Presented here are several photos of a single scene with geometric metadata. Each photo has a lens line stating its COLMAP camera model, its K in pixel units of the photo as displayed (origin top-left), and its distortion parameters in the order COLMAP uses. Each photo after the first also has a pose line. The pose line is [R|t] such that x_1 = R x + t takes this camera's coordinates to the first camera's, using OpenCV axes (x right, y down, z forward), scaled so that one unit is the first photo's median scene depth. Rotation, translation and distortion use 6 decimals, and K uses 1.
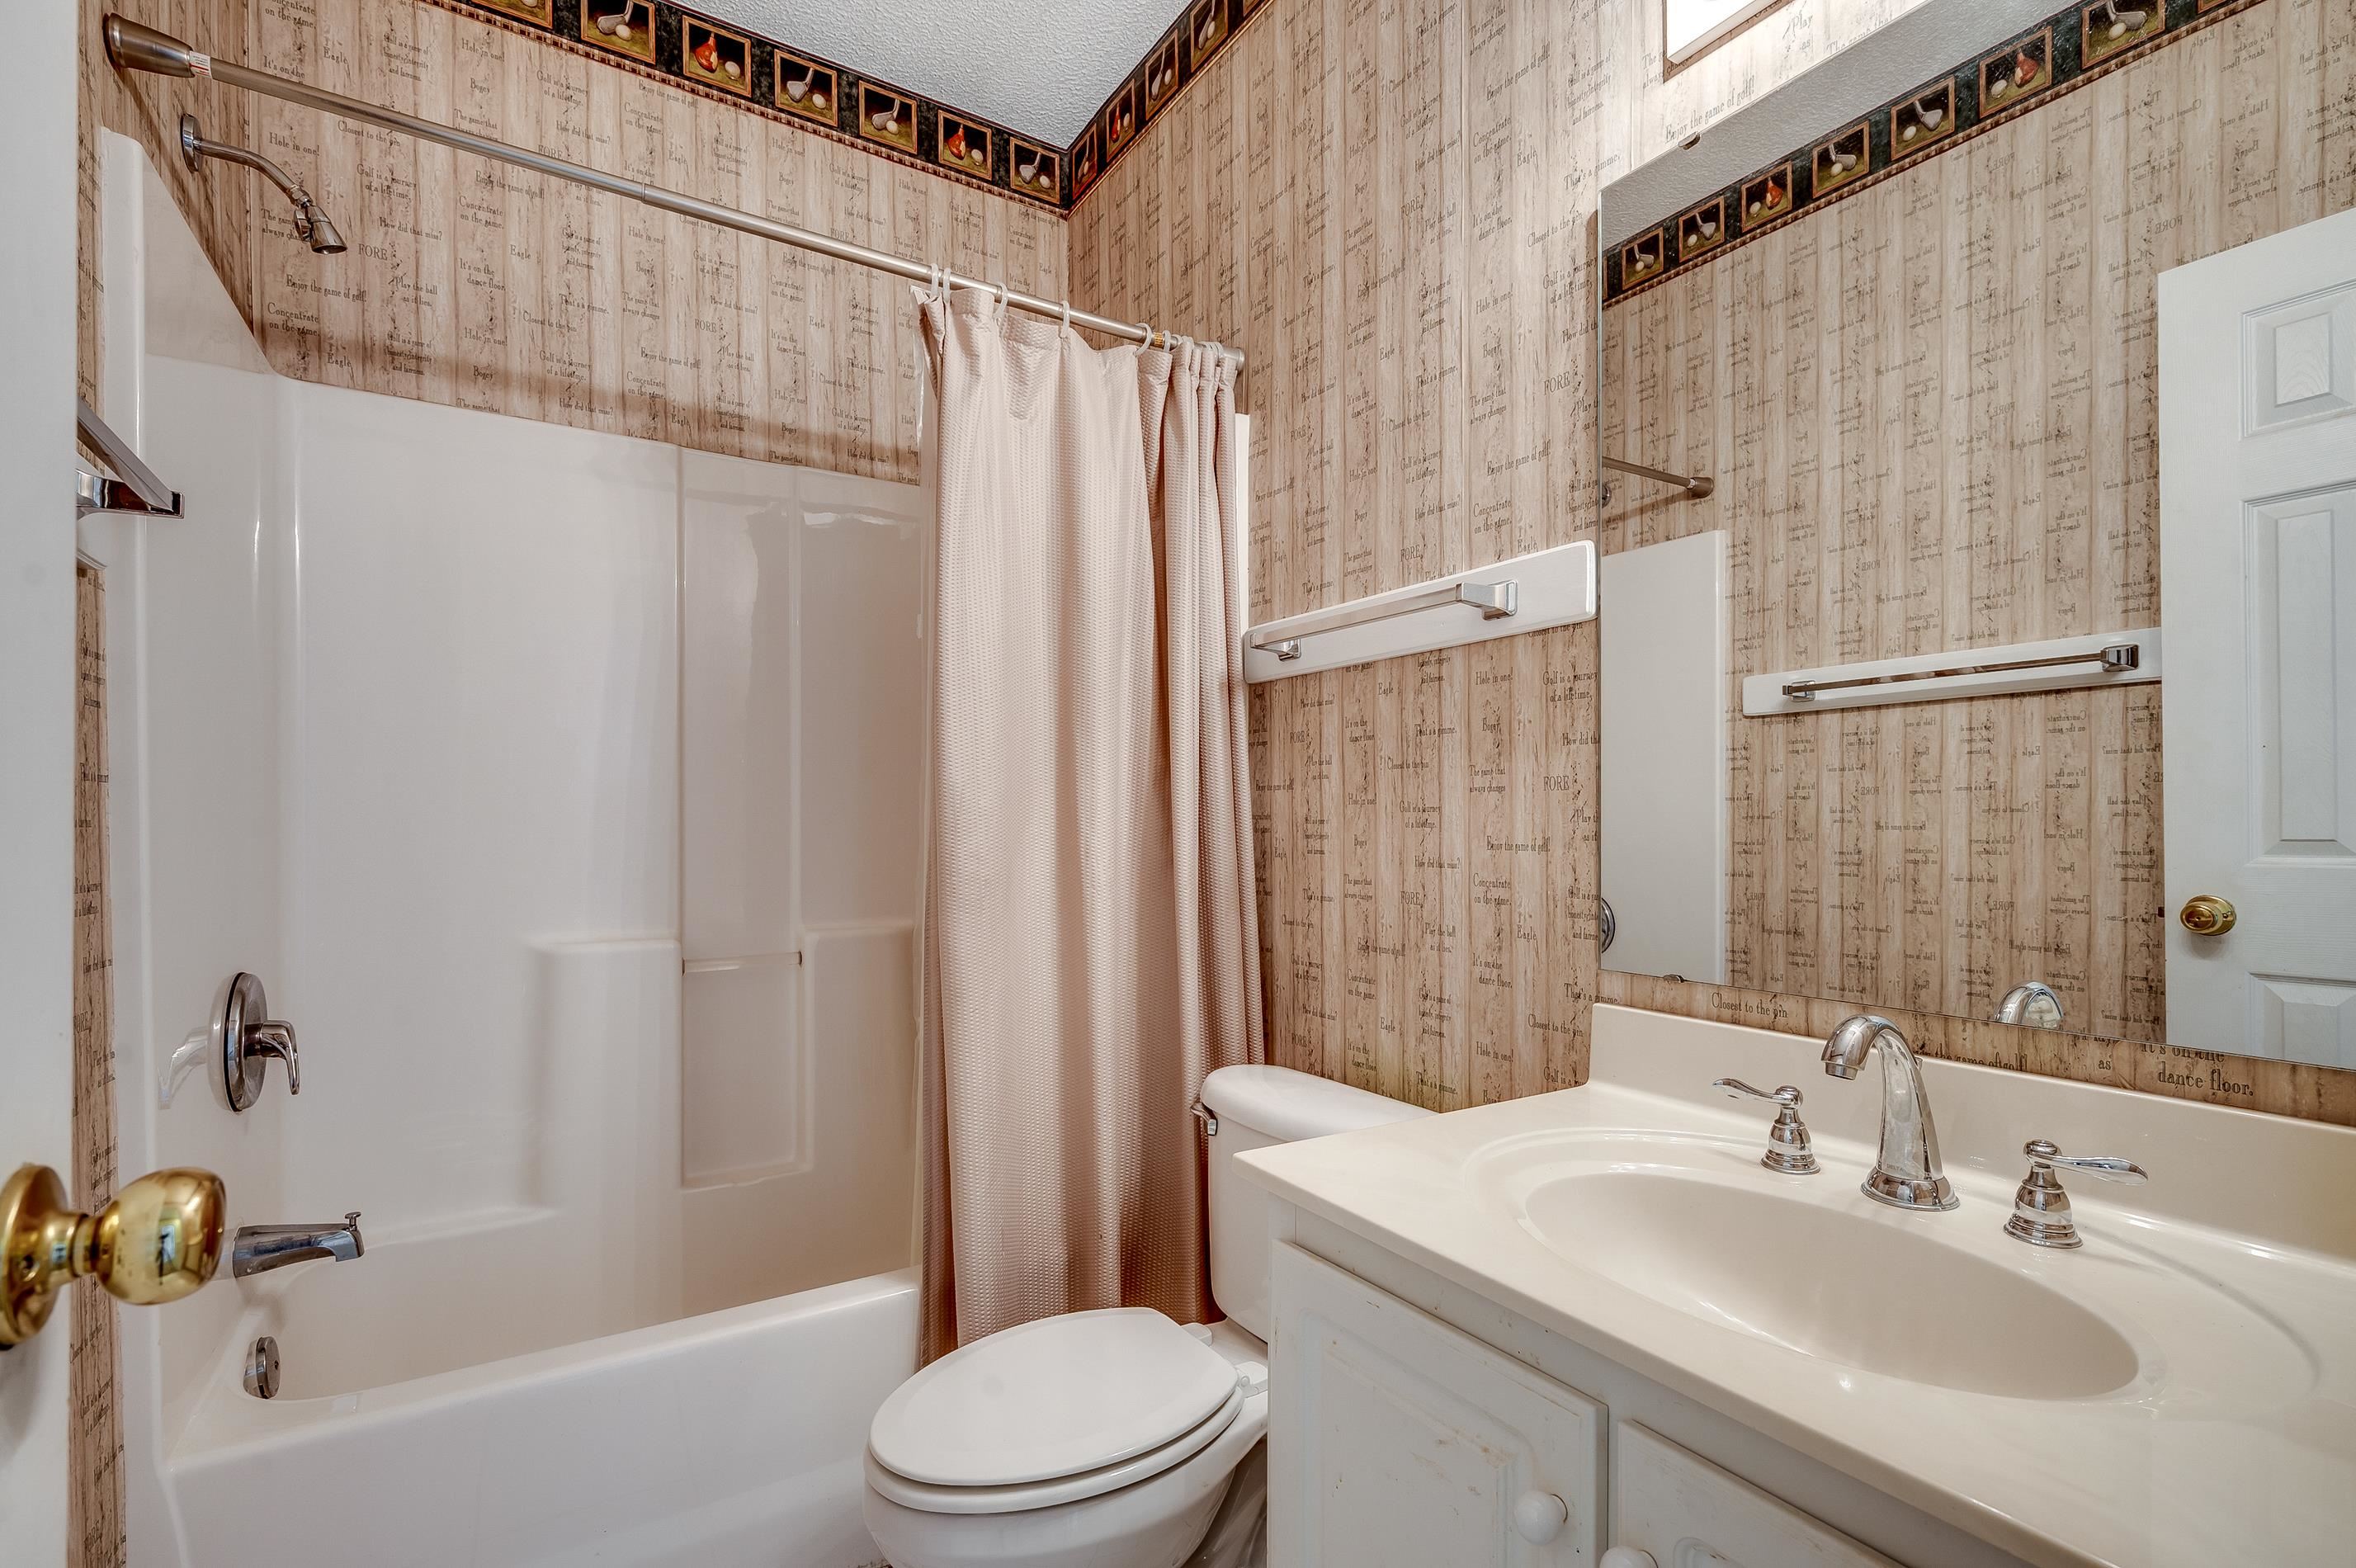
lens RADIAL K [[1051.1, 0, 1182.0], [0, 1051.1, 823.5], [0, 0, 1]] dist [-0.001173, -0.000308]
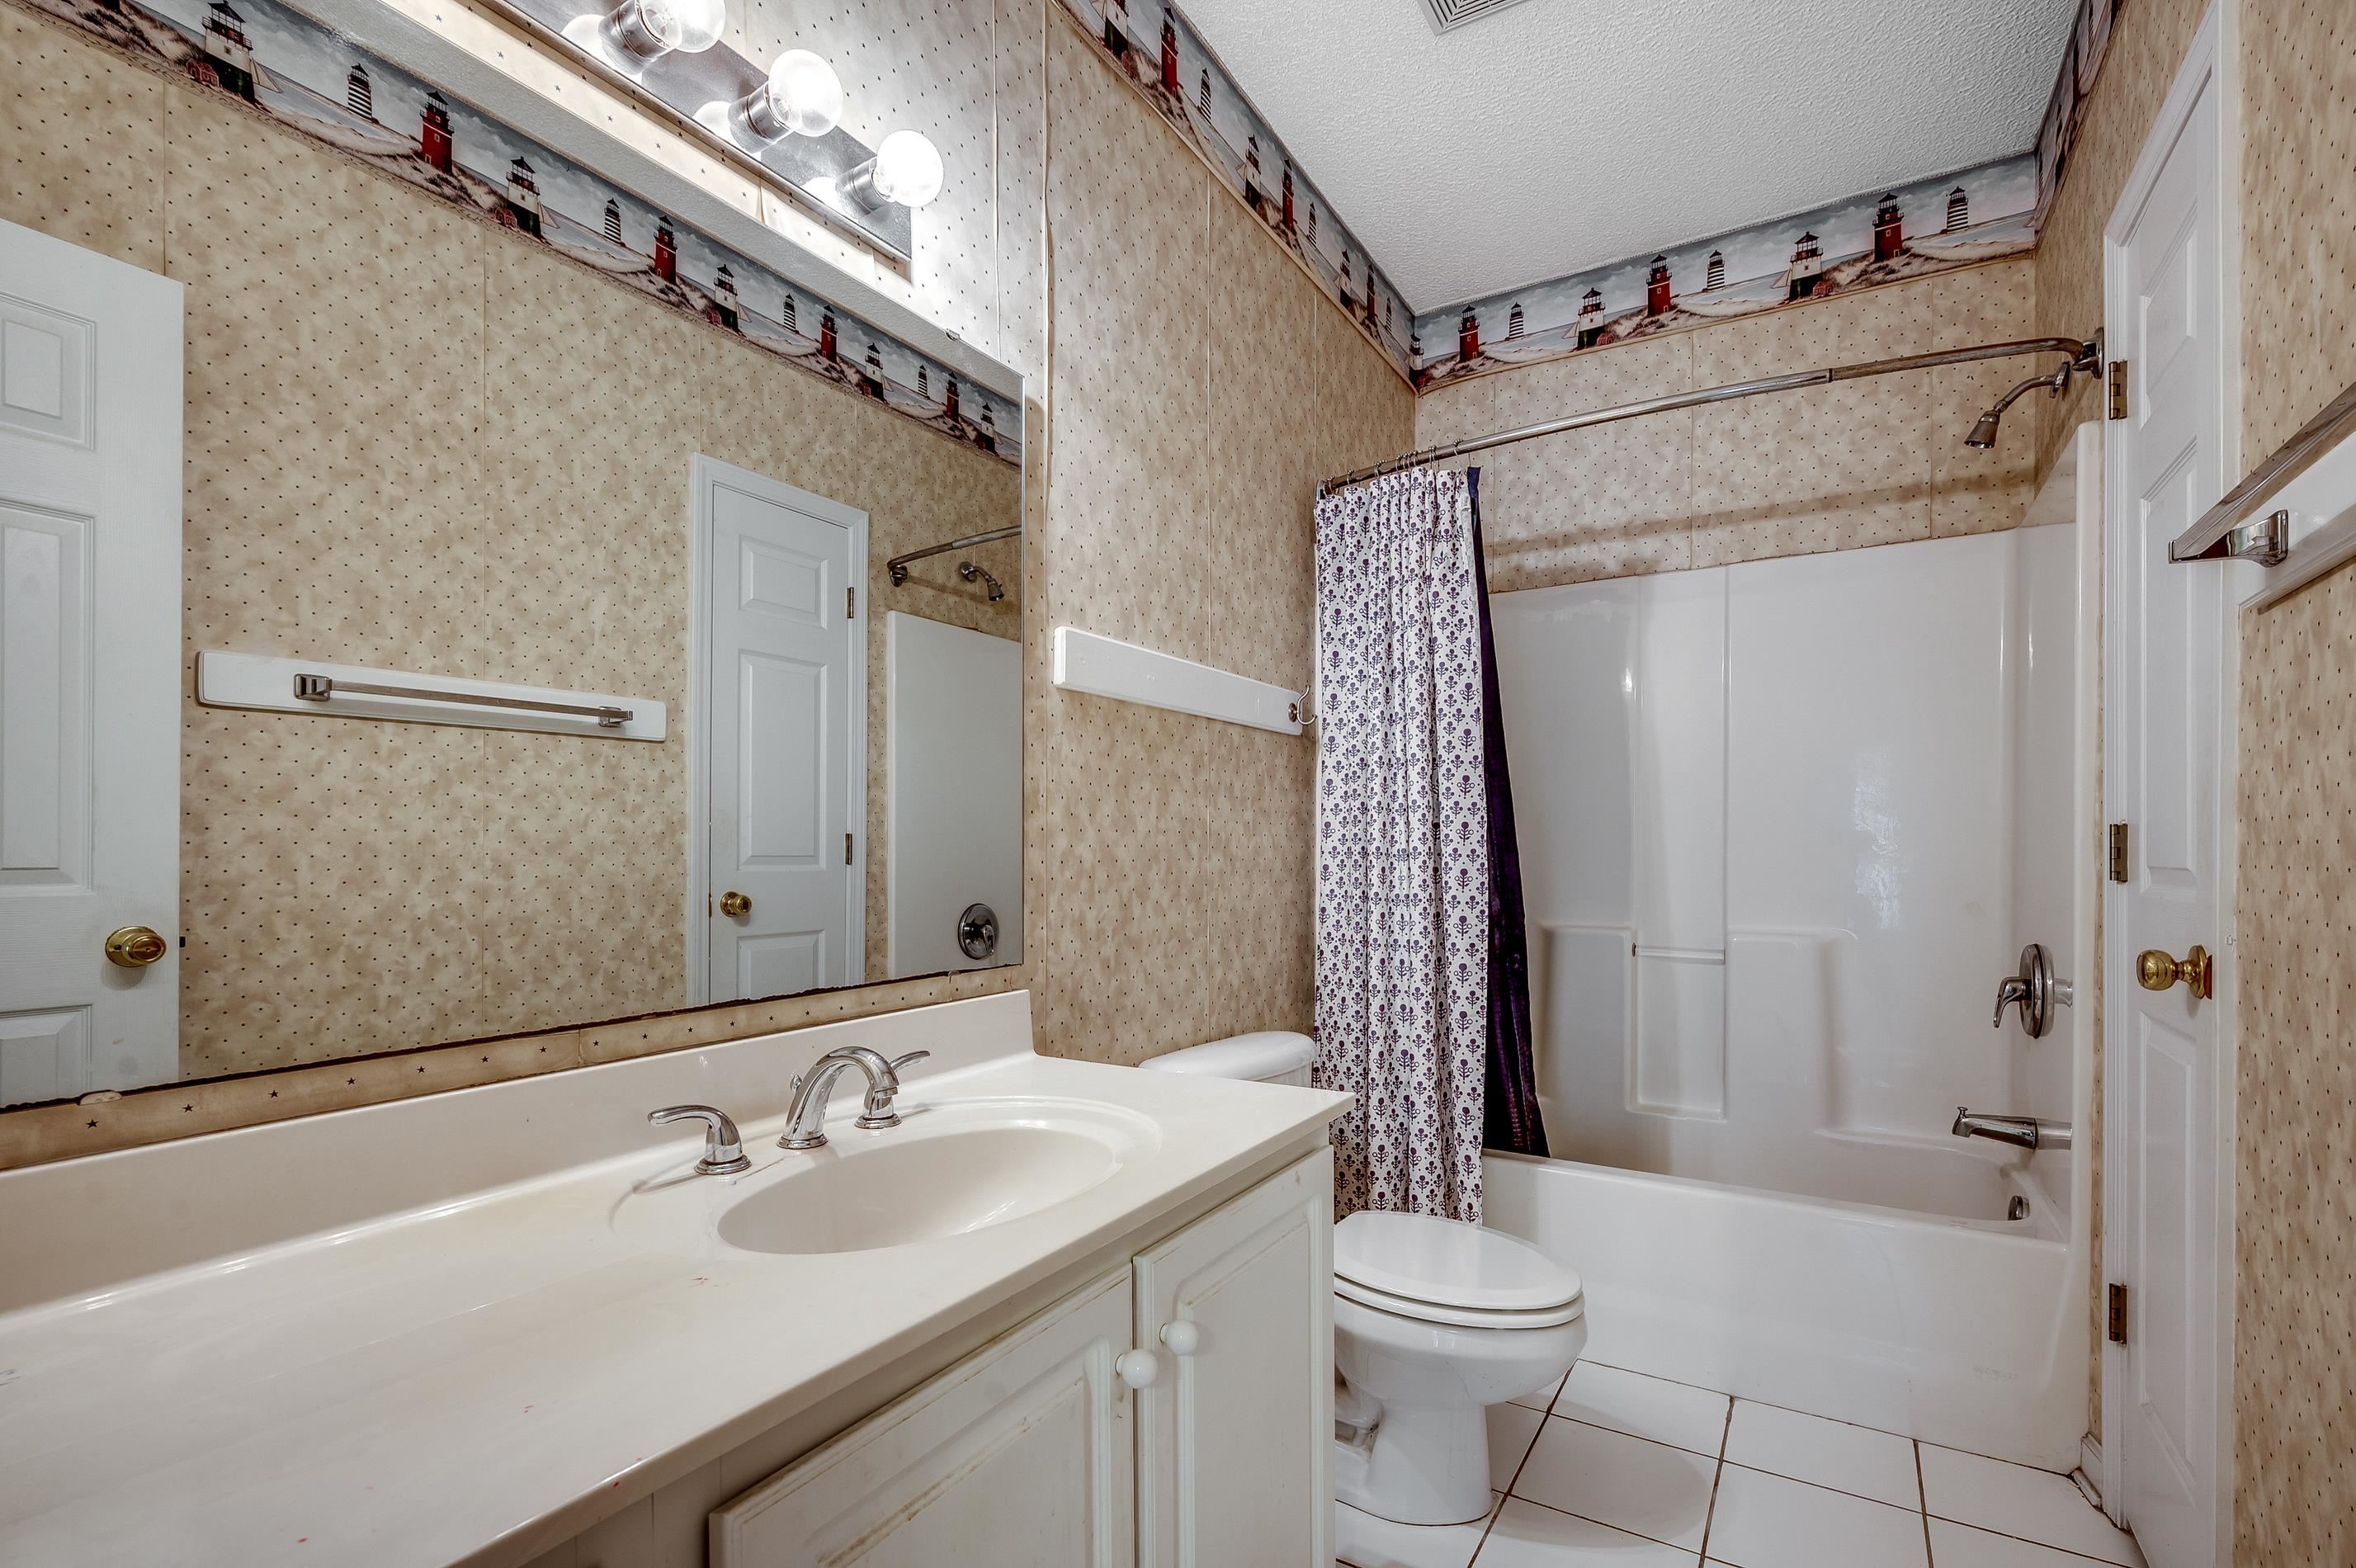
lens RADIAL K [[1081.7, 0, 1182.4], [0, 1081.7, 843.7], [0, 0, 1]] dist [-0.001749, -0.000321]
pose [[-0.446771, -0.000175, 0.894648, -0.526553], [0.002303, 0.999996, 0.001346, -0.005510], [-0.894645, 0.002662, -0.446769, 0.880199]]
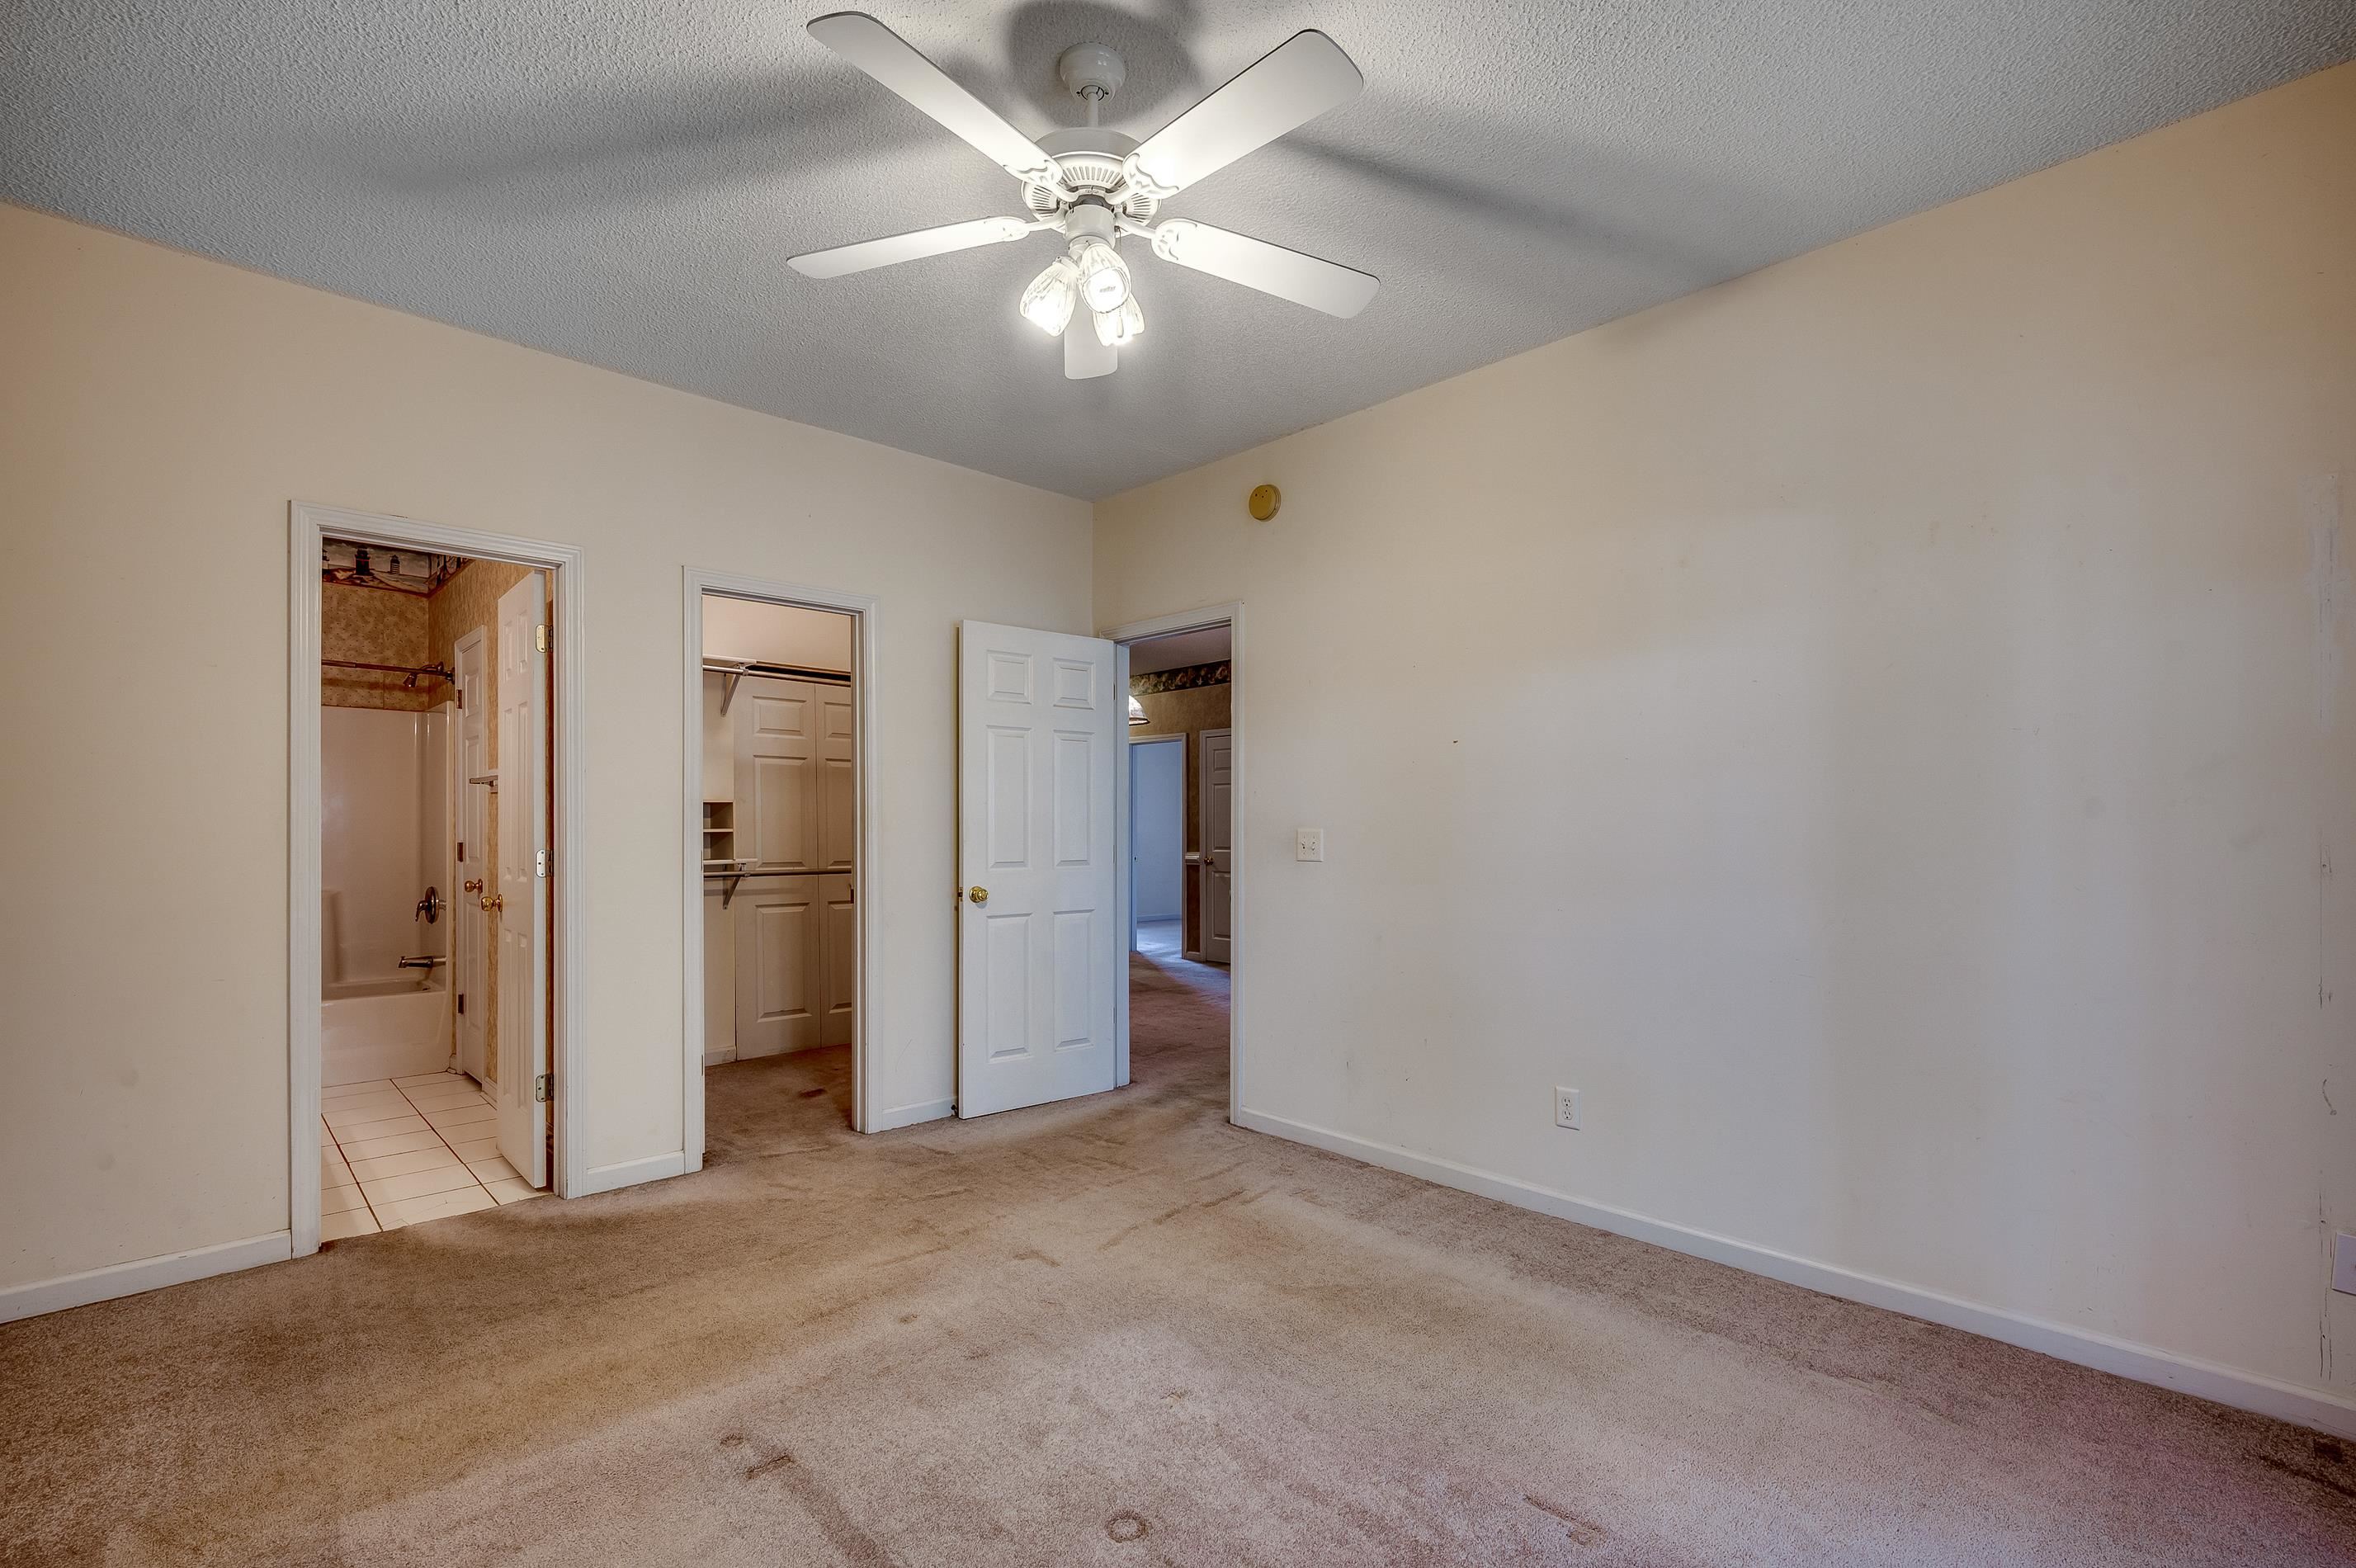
lens RADIAL K [[1051.1, 0, 1182.0], [0, 1051.1, 823.5], [0, 0, 1]] dist [-0.001173, -0.000308]
pose [[-0.979875, 0.001537, -0.199605, -1.018166], [-0.000341, 0.999956, 0.009373, -0.058915], [0.199611, 0.009252, -0.979832, 2.025180]]
